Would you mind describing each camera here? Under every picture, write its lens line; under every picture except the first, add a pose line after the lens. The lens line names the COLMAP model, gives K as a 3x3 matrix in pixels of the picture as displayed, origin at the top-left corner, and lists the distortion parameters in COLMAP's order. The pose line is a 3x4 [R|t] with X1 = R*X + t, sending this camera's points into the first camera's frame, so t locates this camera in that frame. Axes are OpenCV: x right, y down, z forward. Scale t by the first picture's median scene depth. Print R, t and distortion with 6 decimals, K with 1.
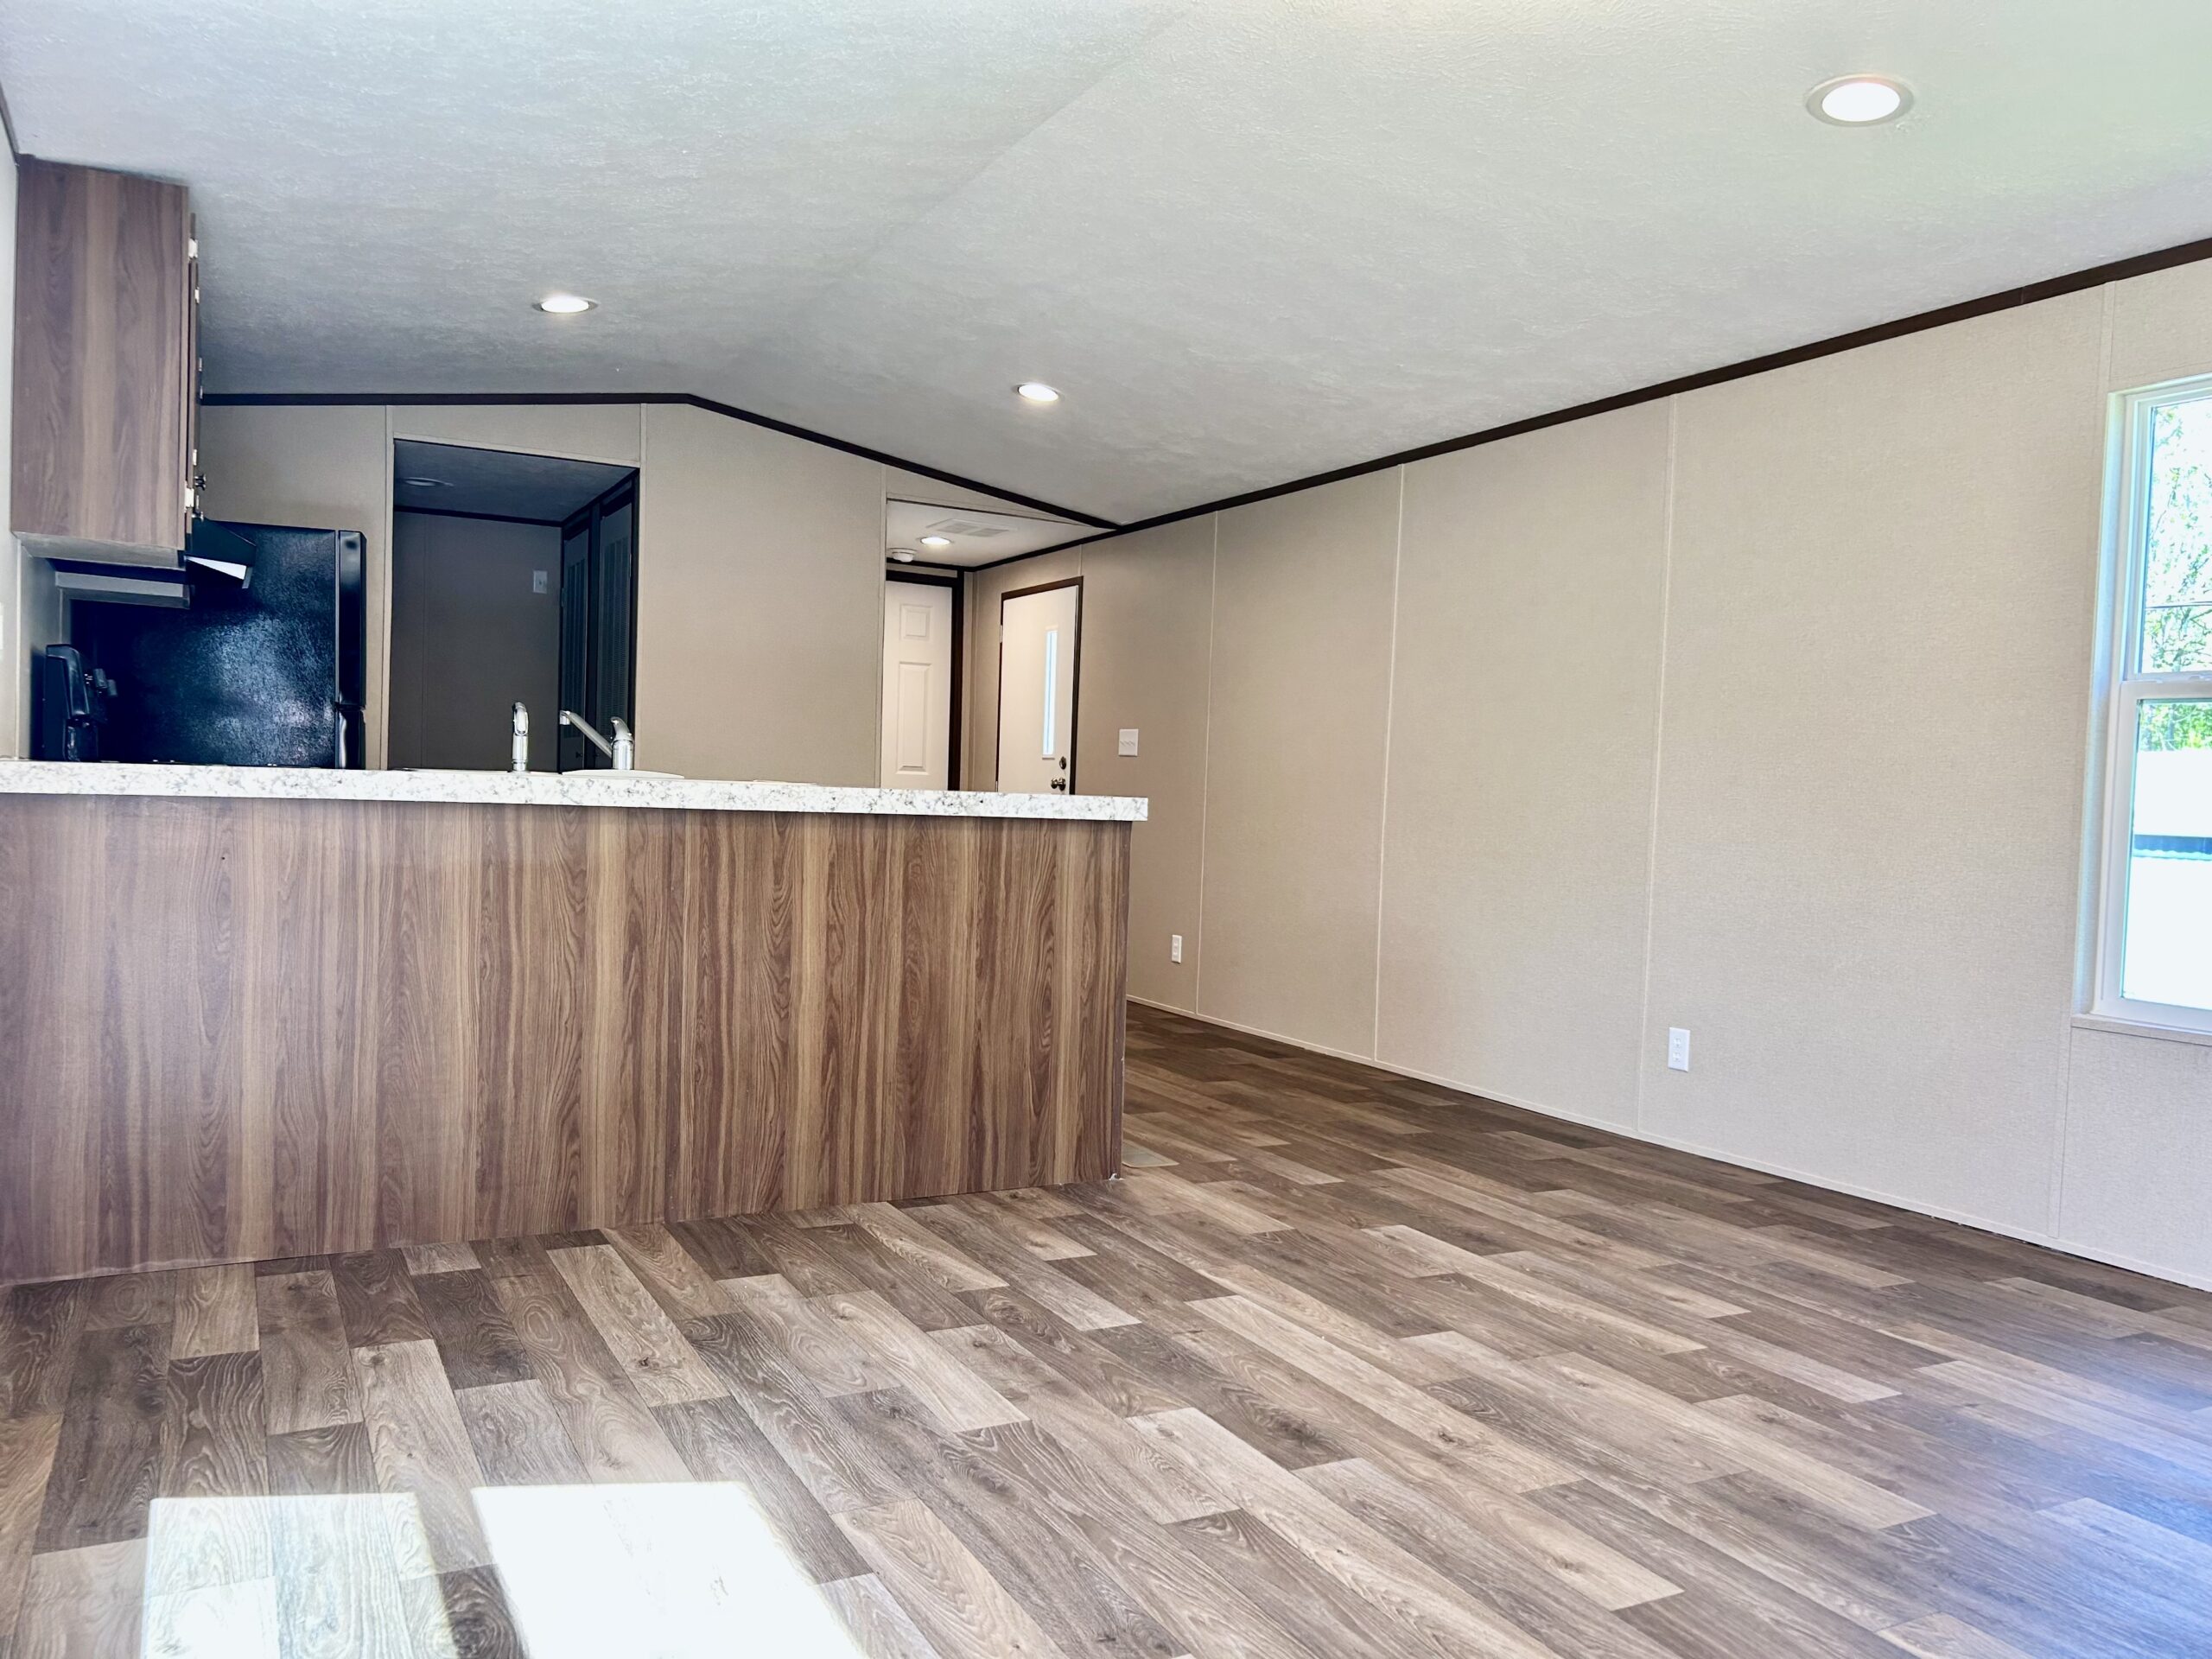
lens RADIAL K [[1662.2, 0, 1110.9], [0, 1662.2, 825.6], [0, 0, 1]] dist [0.044241, -0.032463]
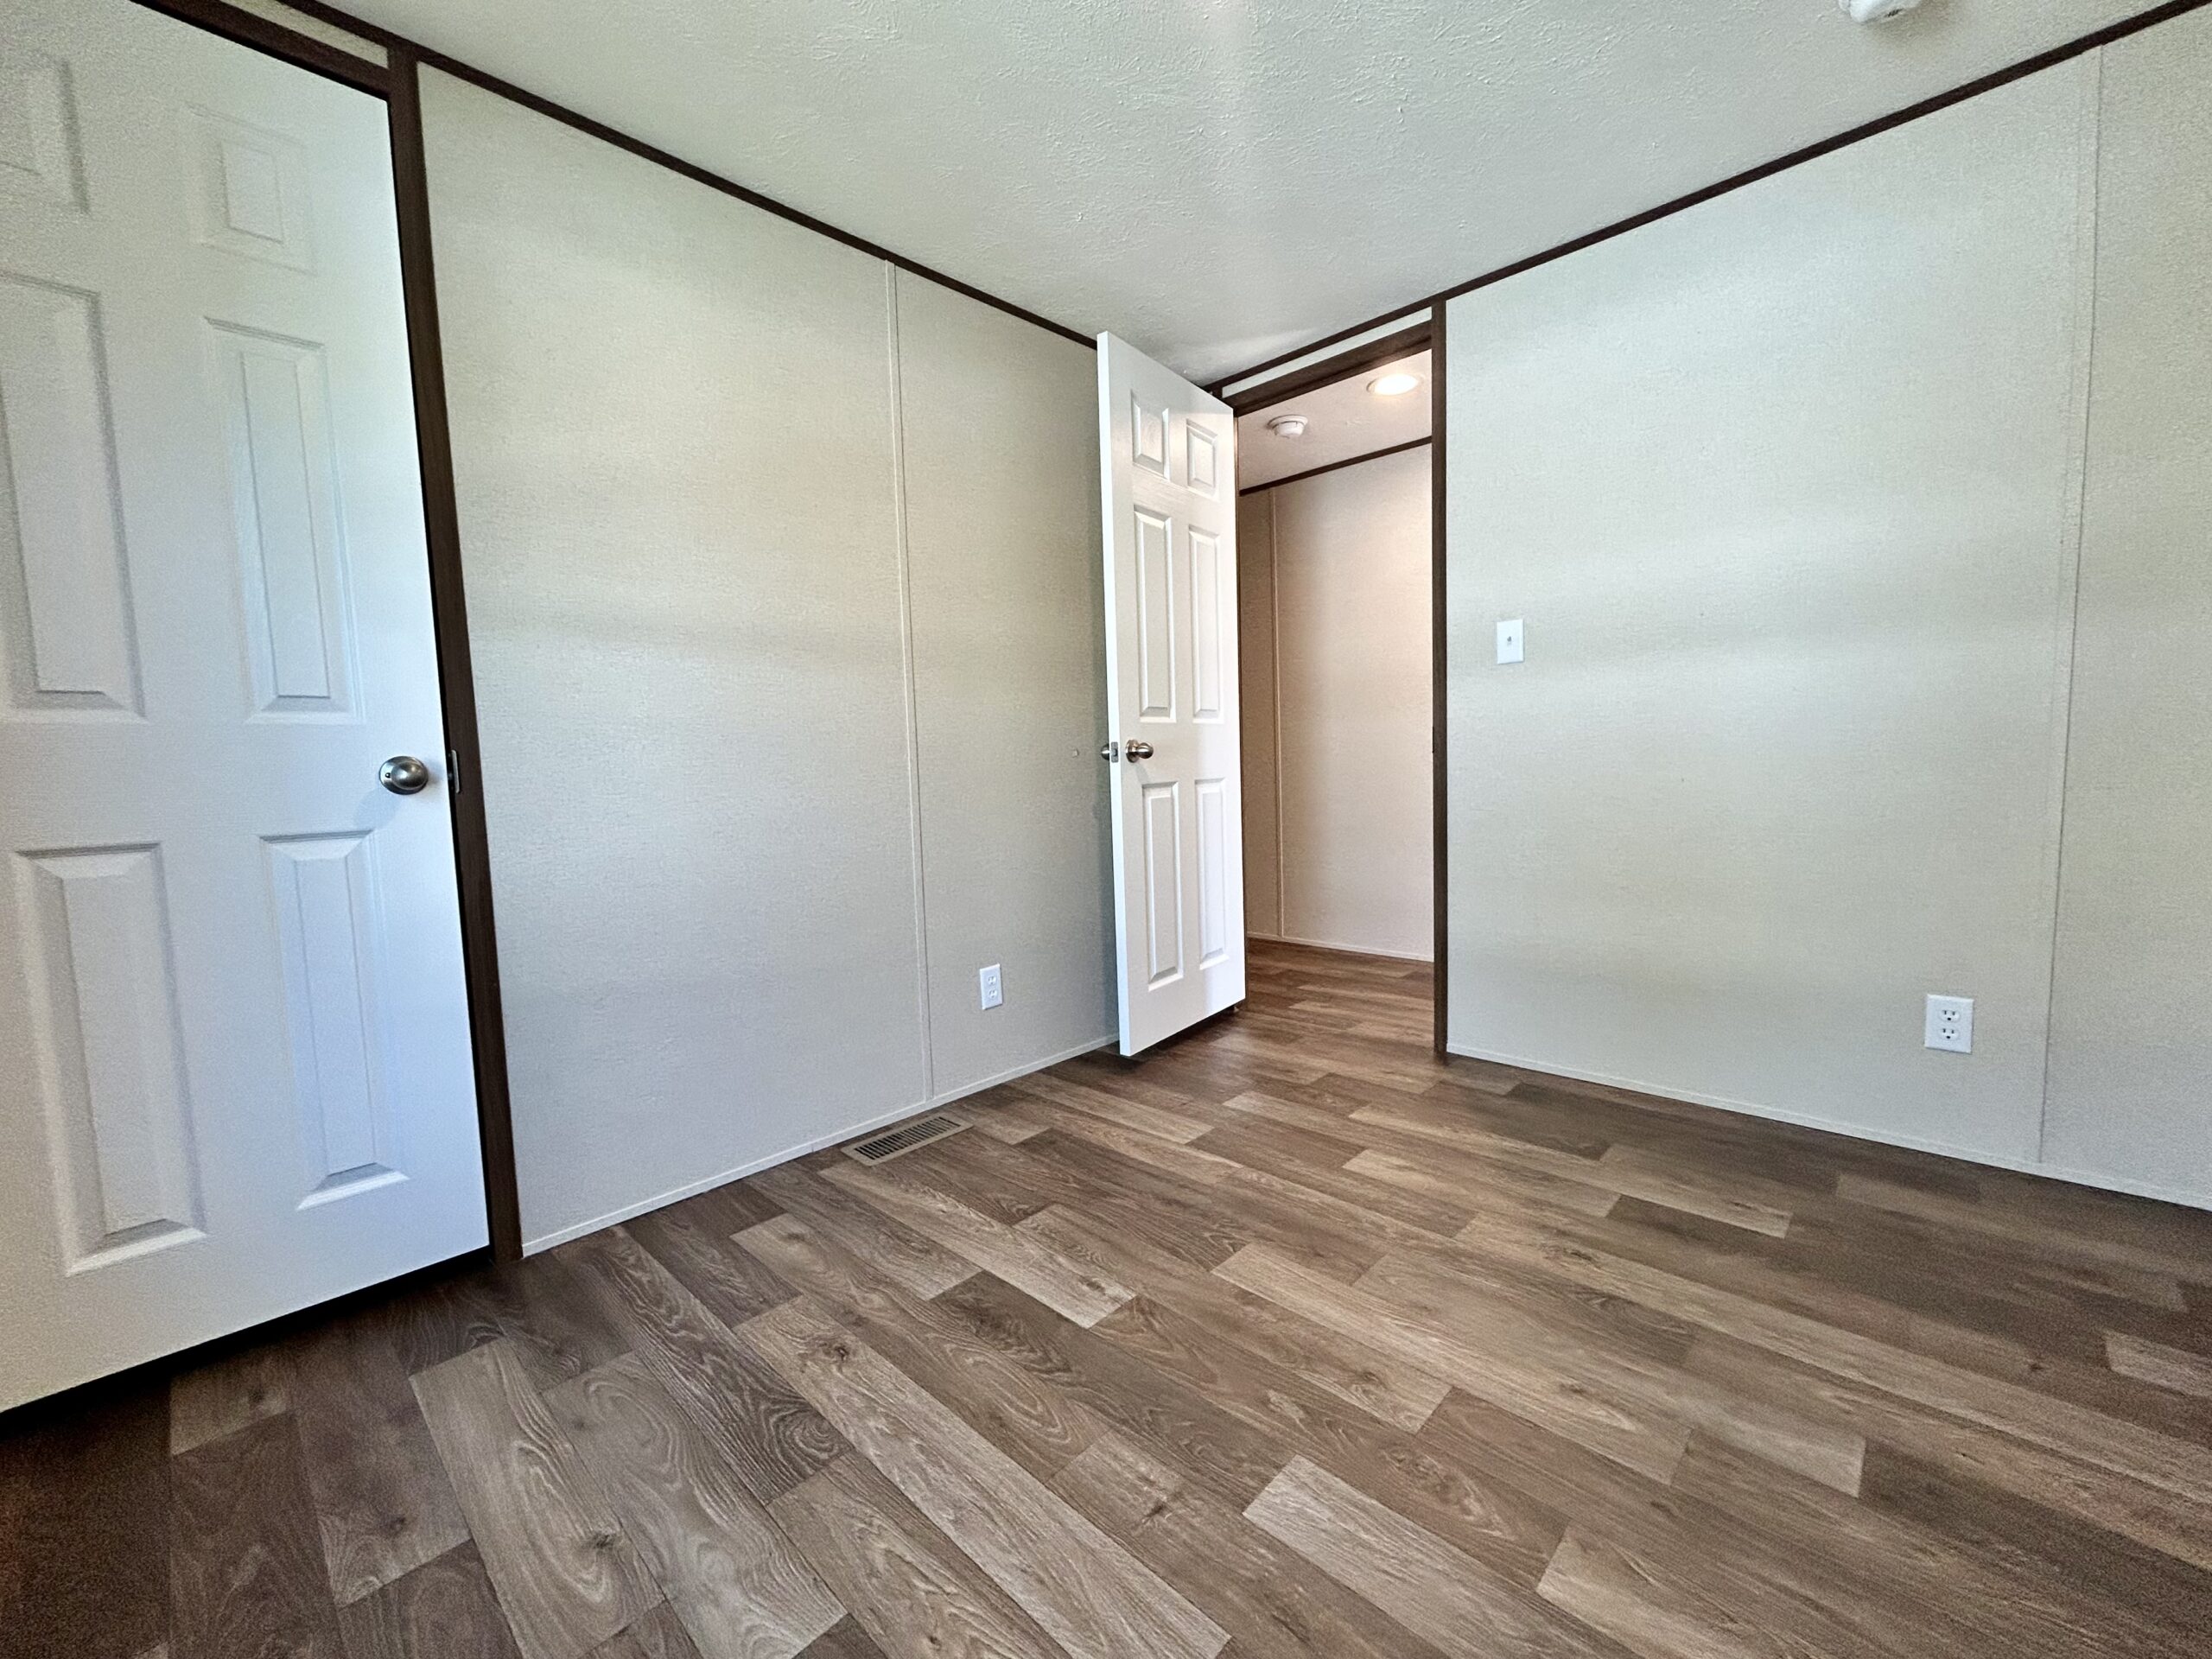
lens RADIAL K [[893.3, 0, 1110.1], [0, 893.3, 829.7], [0, 0, 1]] dist [-0.000011, 0.000585]
pose [[-0.948168, 0.023668, -0.316887, 0.185485], [-0.004224, 0.996196, 0.087042, -0.006917], [0.317742, 0.083869, -0.944461, 1.367382]]
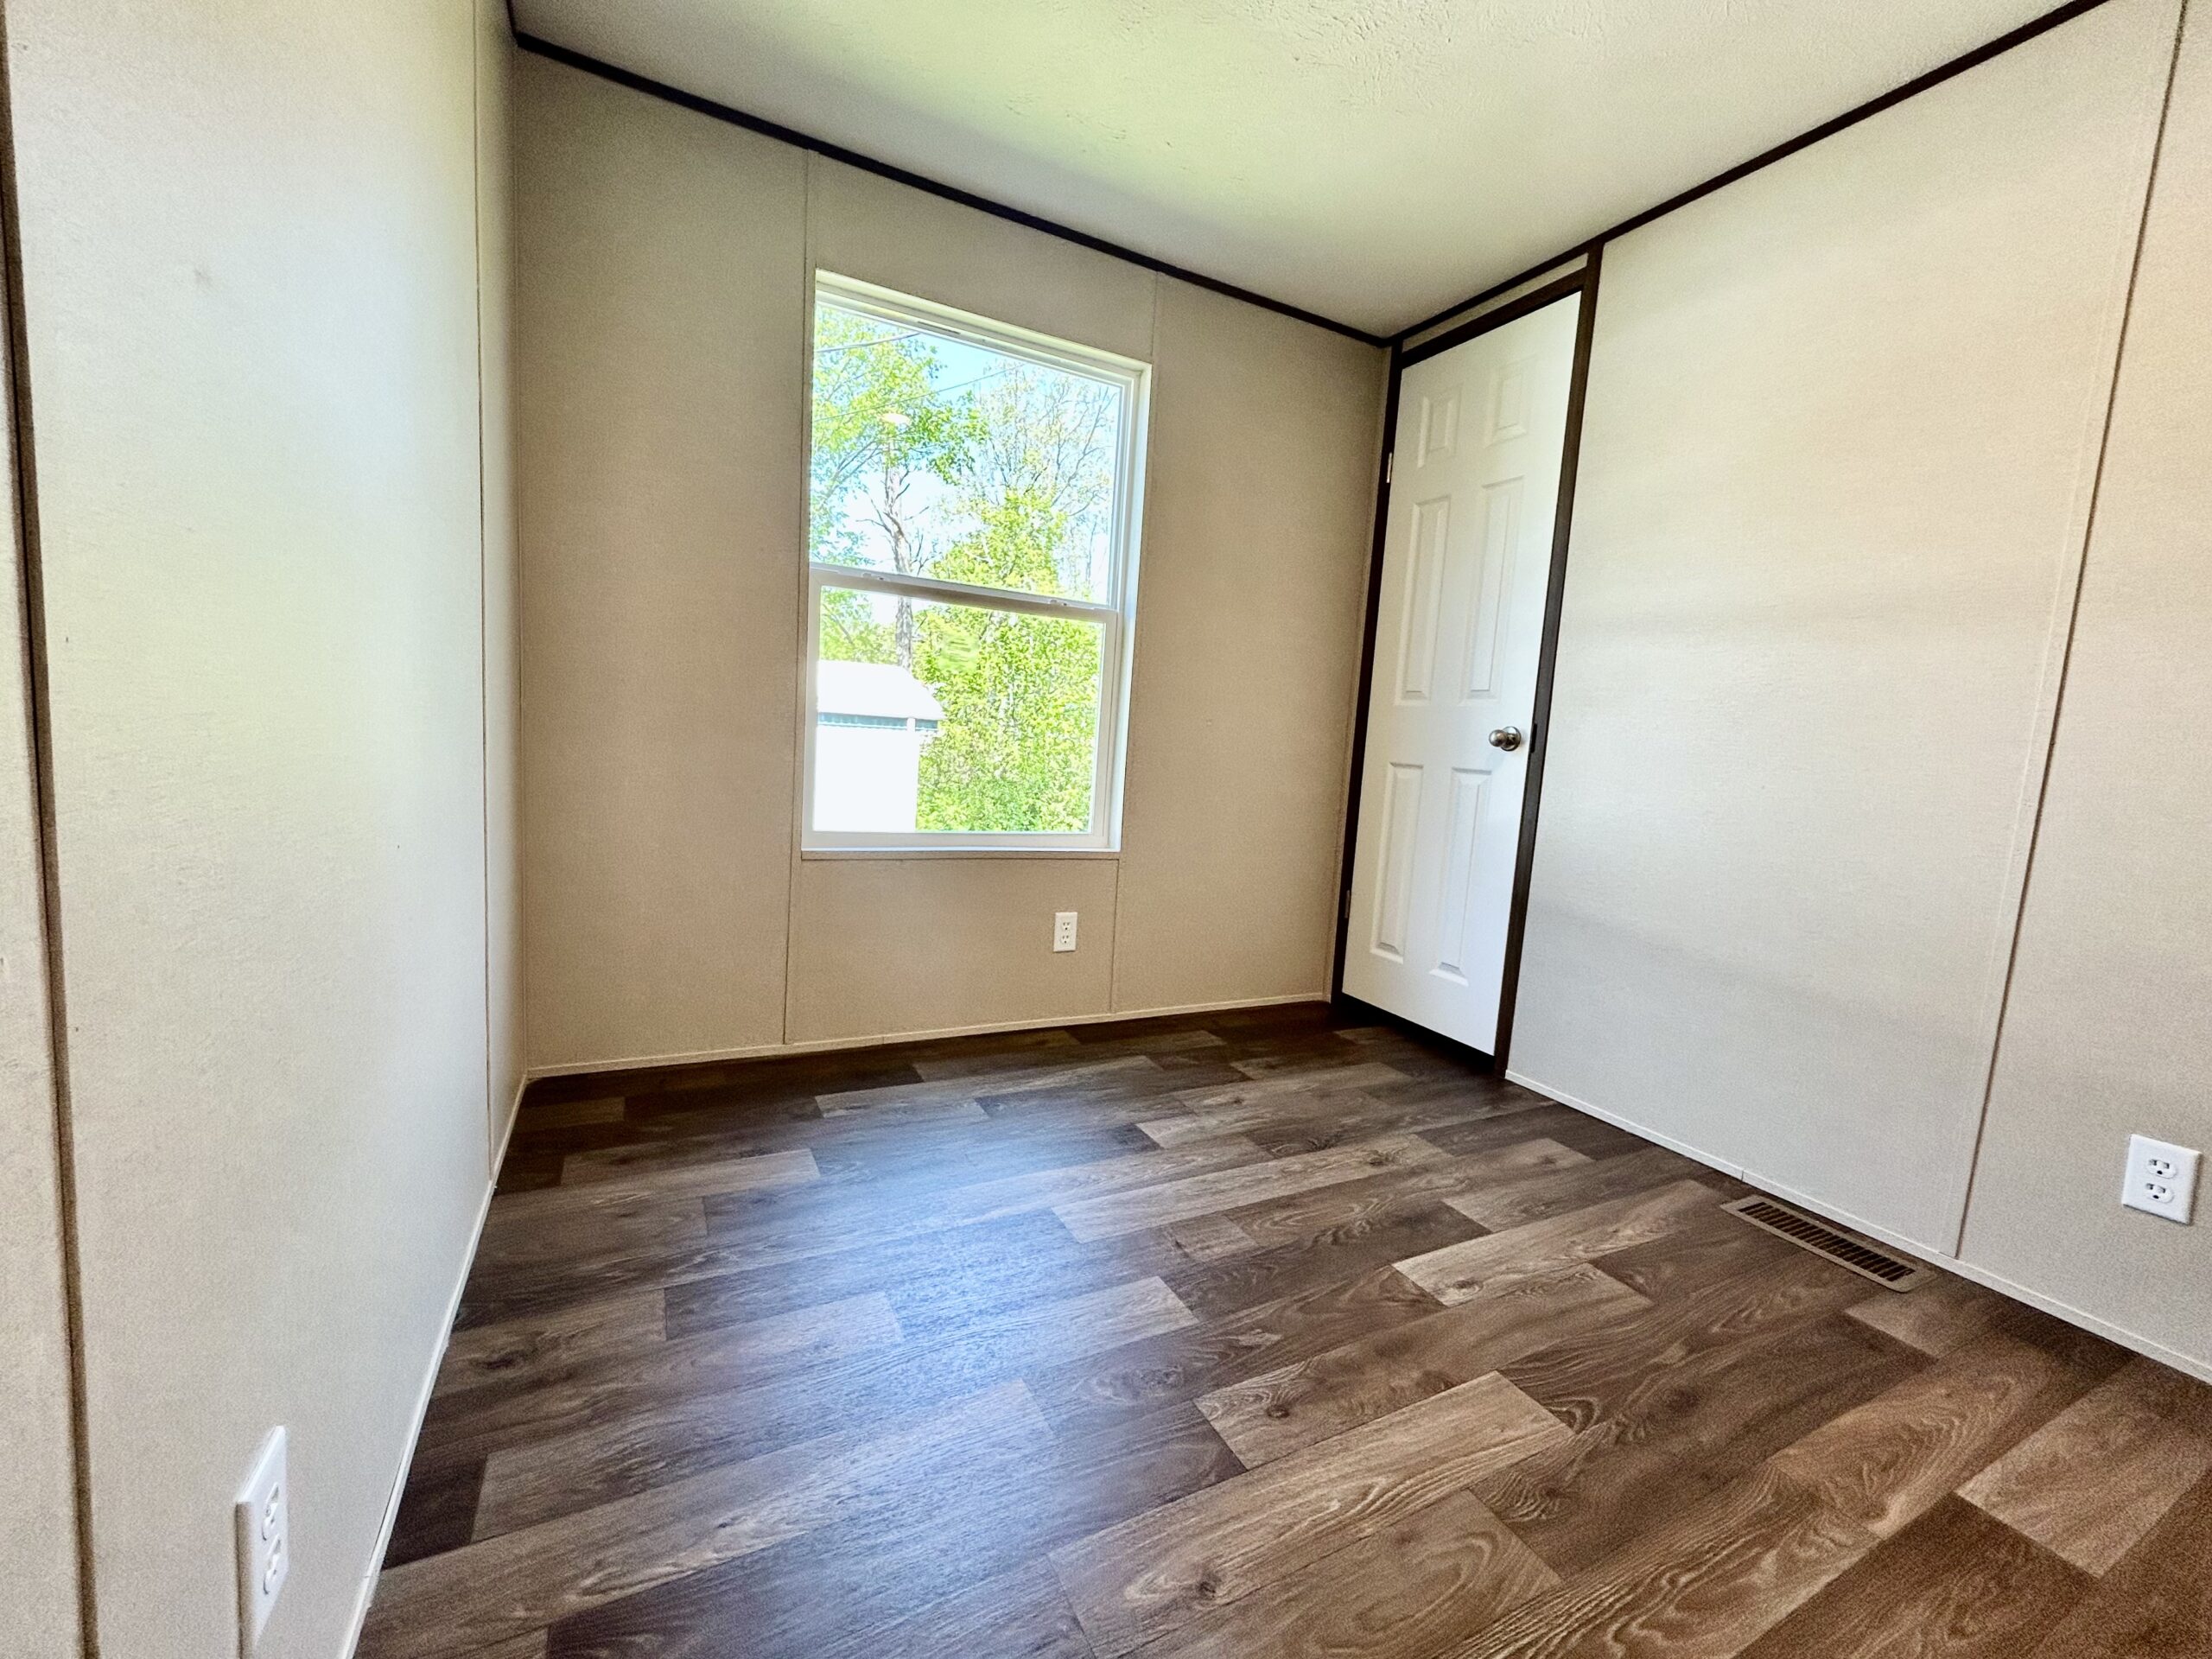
lens RADIAL K [[893.3, 0, 1115.3], [0, 893.3, 834.1], [0, 0, 1]] dist [-0.000011, 0.000585]
pose [[0.001646, -0.141877, 0.989883, -0.445902], [-0.047103, 0.988775, 0.141796, -0.004192], [-0.998889, -0.046860, -0.005055, 1.090248]]
